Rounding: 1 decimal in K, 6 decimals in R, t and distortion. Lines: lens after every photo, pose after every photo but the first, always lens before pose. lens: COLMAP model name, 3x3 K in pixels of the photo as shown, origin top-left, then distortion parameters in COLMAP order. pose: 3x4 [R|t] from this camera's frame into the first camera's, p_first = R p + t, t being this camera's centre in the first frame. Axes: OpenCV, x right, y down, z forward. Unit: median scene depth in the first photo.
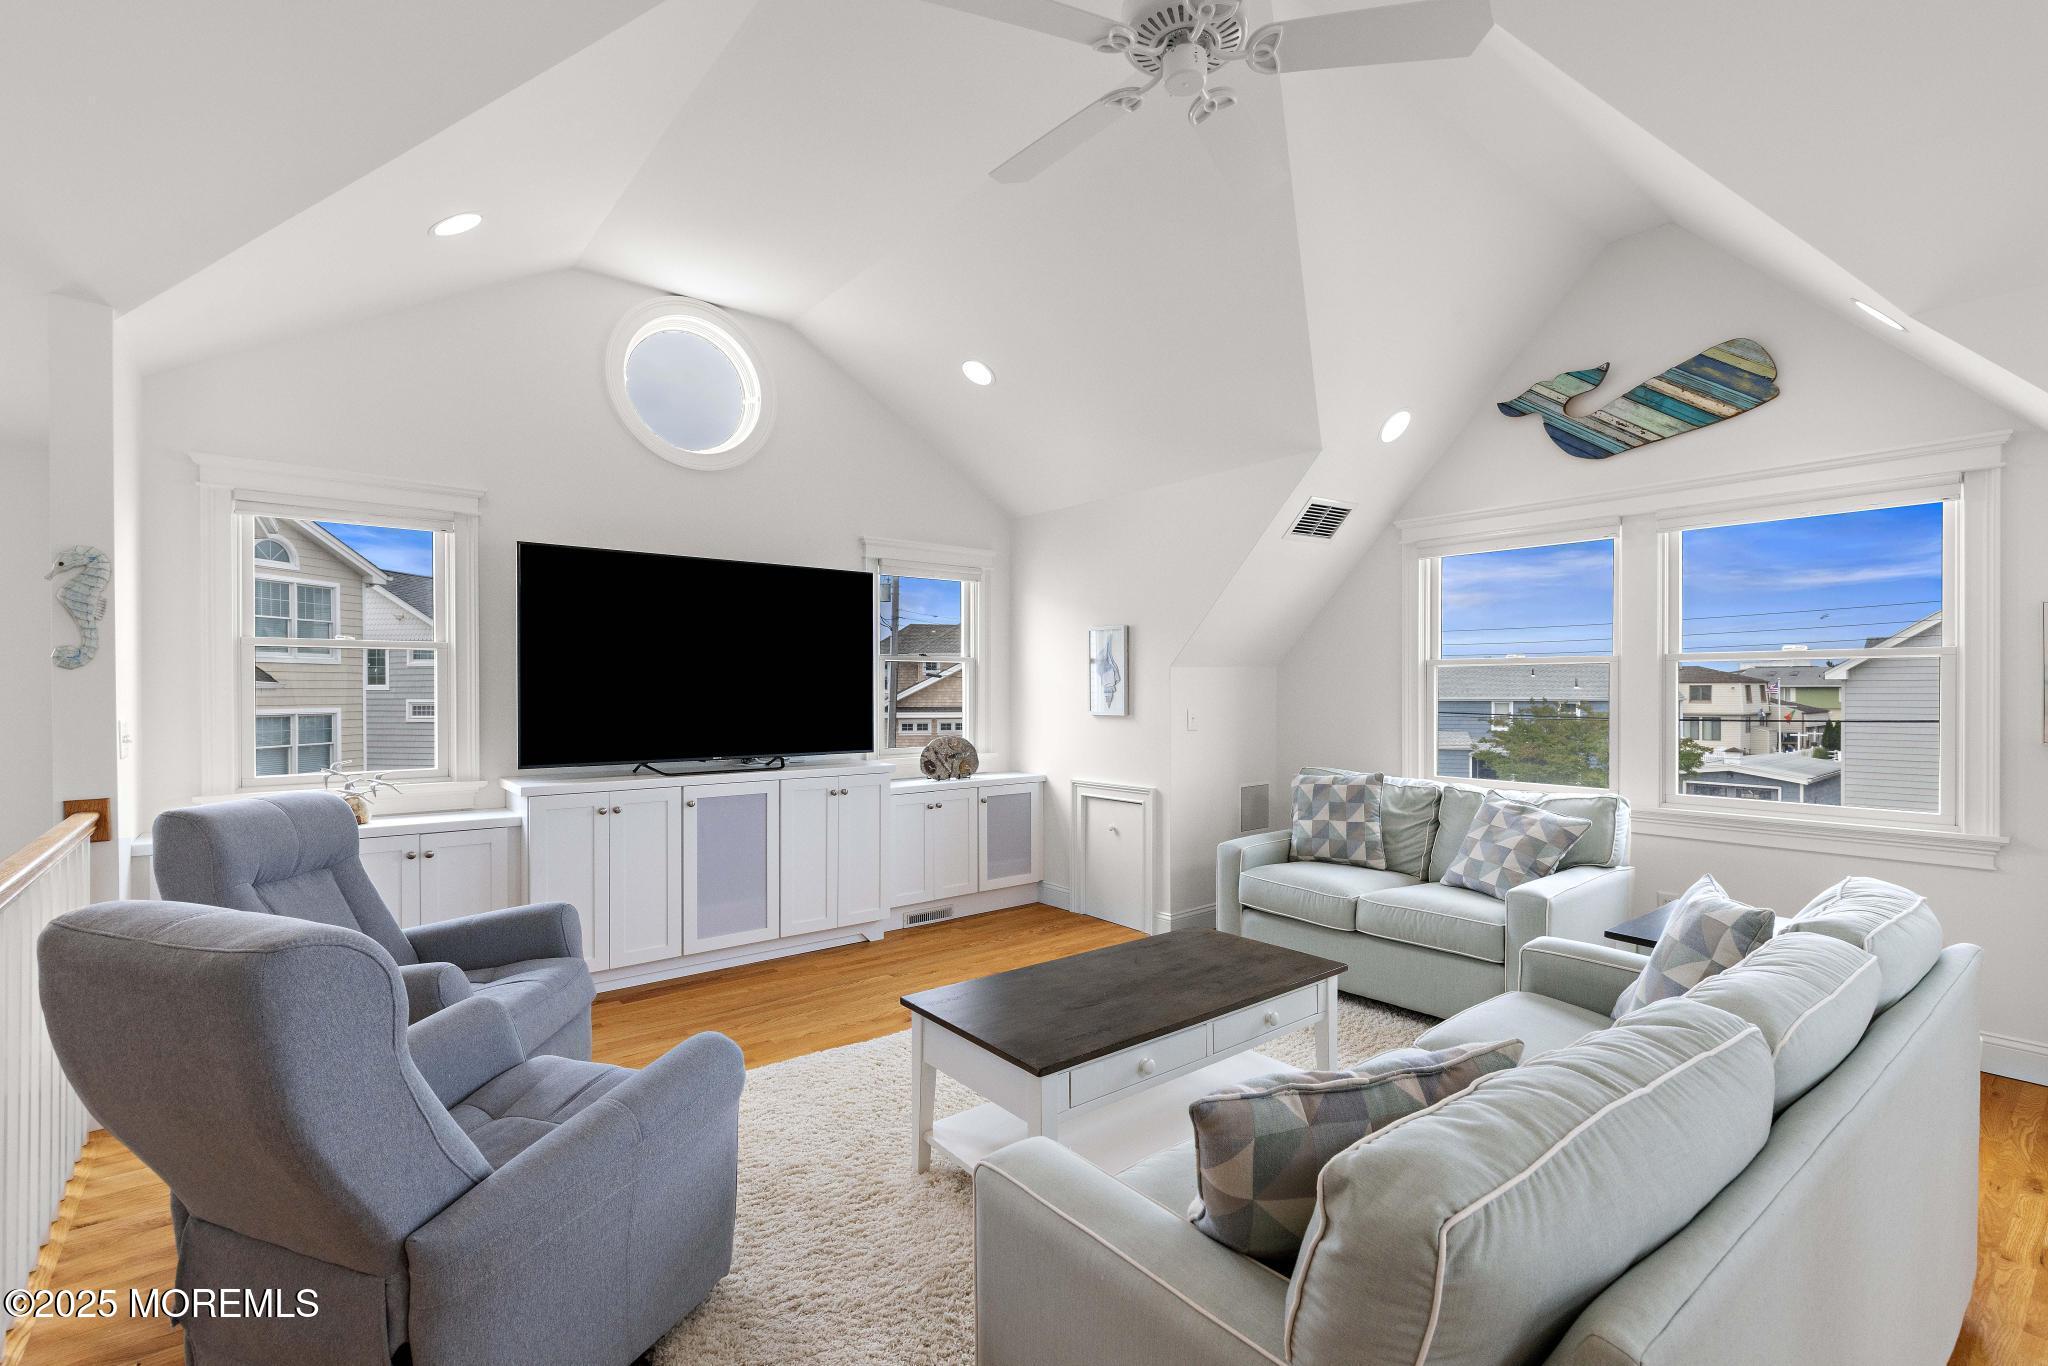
lens RADIAL K [[931.3, 0, 1030.8], [0, 931.3, 692.1], [0, 0, 1]] dist [0.002900, 0.000021]
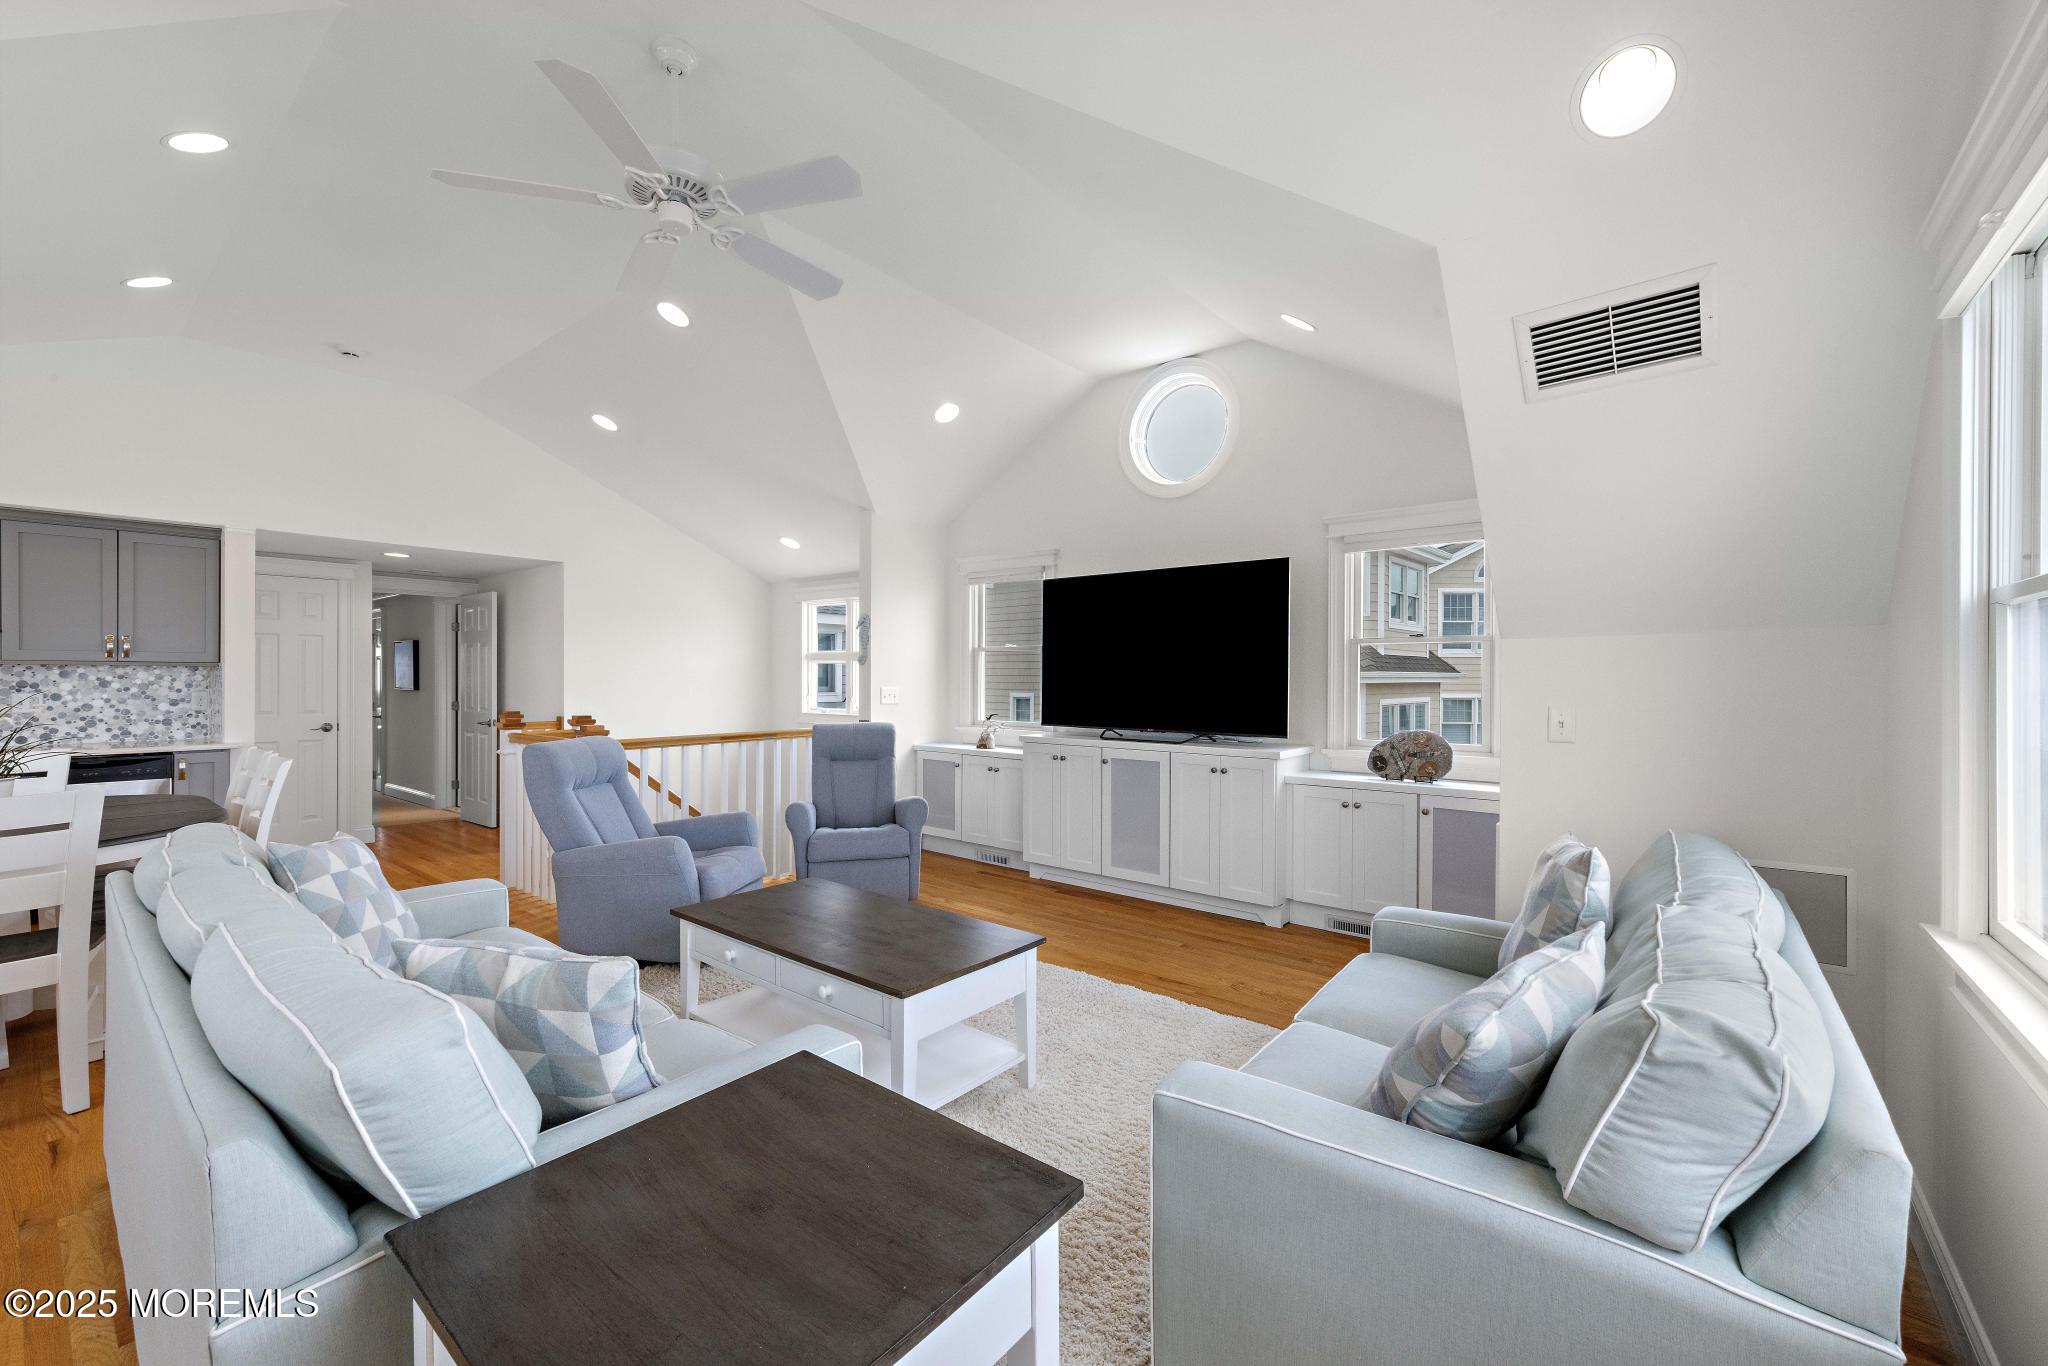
lens RADIAL K [[834.8, 0, 1024.0], [0, 834.8, 683.0], [0, 0, 1]] dist [0.000611, 0.000262]
pose [[0.189107, 0.007076, -0.981931, 0.723074], [-0.007275, 0.999957, 0.005805, 0.002879], [0.981929, 0.006046, 0.189151, 0.623200]]
